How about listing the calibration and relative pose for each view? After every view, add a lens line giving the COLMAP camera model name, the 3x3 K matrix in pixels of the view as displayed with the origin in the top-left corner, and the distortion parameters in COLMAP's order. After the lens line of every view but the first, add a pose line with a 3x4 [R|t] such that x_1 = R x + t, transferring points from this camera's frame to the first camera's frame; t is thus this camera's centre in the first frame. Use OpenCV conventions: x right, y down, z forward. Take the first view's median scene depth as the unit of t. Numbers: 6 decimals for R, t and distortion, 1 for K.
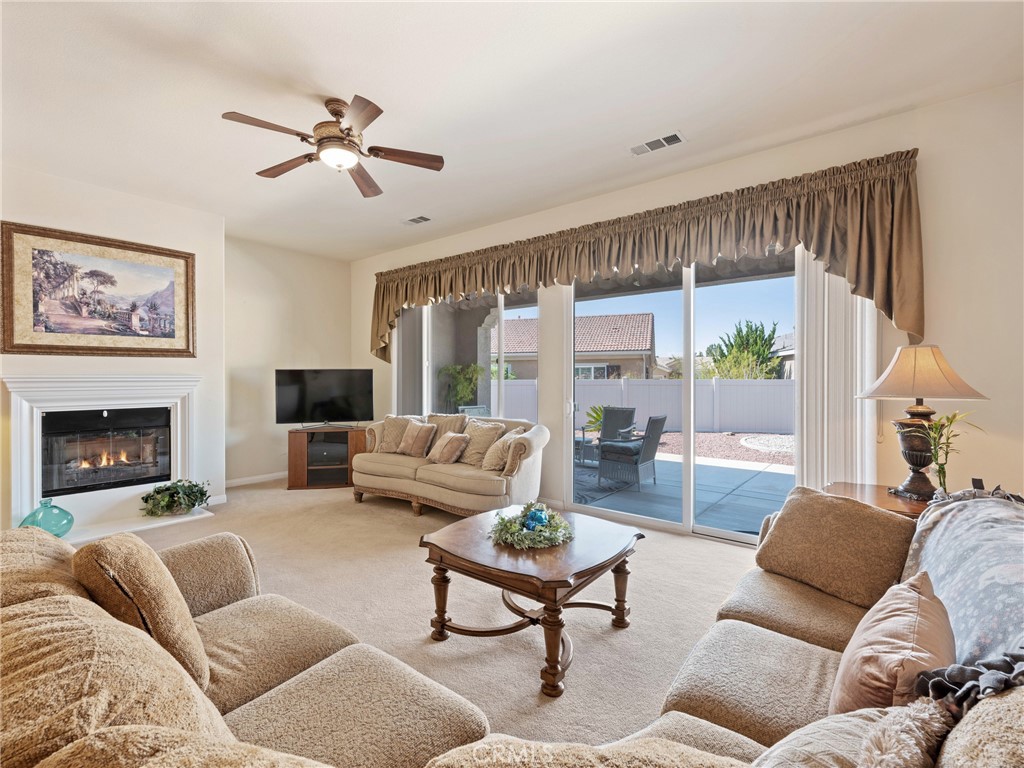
lens RADIAL K [[469.1, 0, 512.2], [0, 469.1, 375.9], [0, 0, 1]] dist [-0.001289, 0.000031]
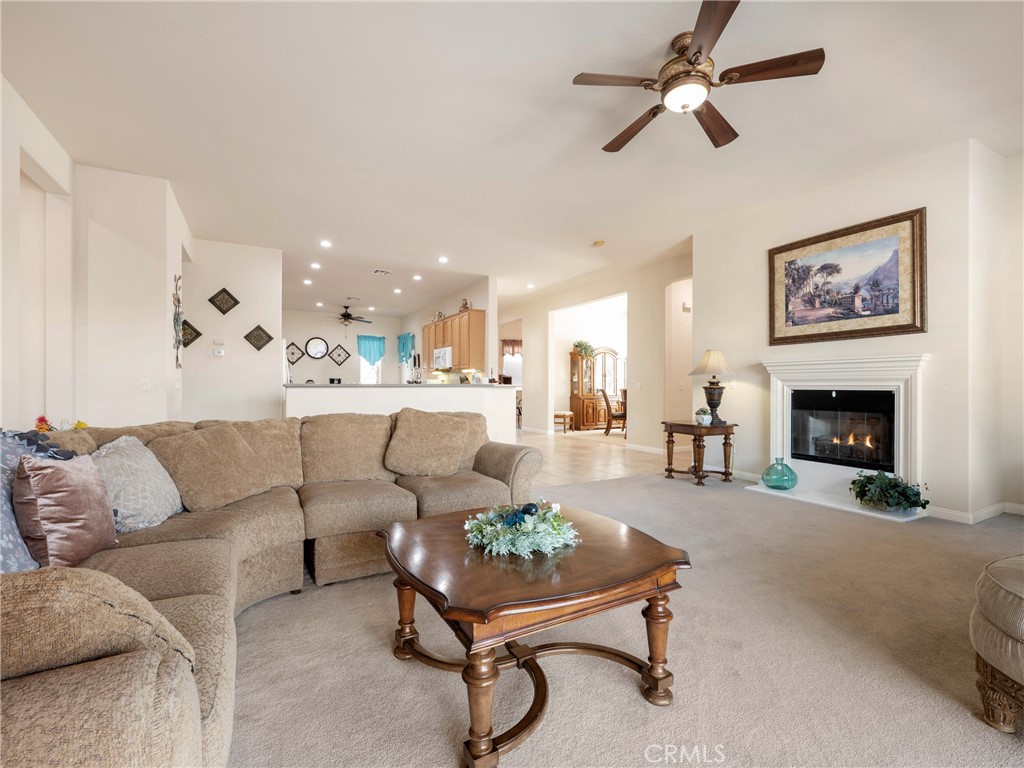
lens RADIAL K [[462.5, 0, 509.8], [0, 462.5, 383.2], [0, 0, 1]] dist [-0.000409, 0.000092]
pose [[-0.389895, -0.002791, -0.920855, 0.402667], [0.002901, 0.999987, -0.004260, 0.058148], [0.920855, -0.004333, -0.389882, 0.726655]]
